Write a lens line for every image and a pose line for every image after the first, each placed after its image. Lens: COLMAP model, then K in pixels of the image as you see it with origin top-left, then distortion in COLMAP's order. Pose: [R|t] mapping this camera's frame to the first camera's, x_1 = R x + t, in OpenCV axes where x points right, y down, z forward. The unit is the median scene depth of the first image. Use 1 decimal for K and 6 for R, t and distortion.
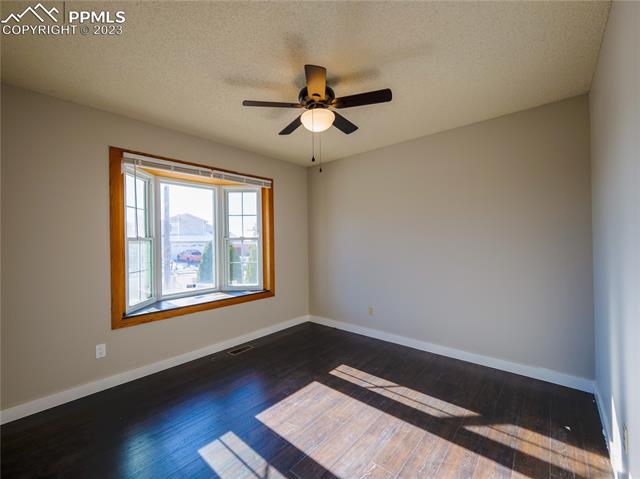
lens RADIAL K [[270.8, 0, 315.2], [0, 270.8, 238.7], [0, 0, 1]] dist [-0.002228, -0.000798]
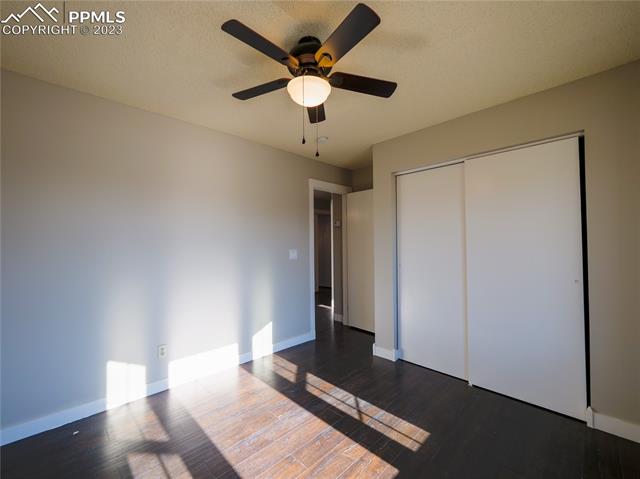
lens RADIAL K [[270.8, 0, 315.2], [0, 270.8, 238.7], [0, 0, 1]] dist [-0.002228, -0.000798]
pose [[-0.996897, 0.026003, 0.074299, -0.066470], [0.023760, 0.999240, -0.030907, 0.014807], [-0.075046, -0.029046, -0.996757, 2.048429]]
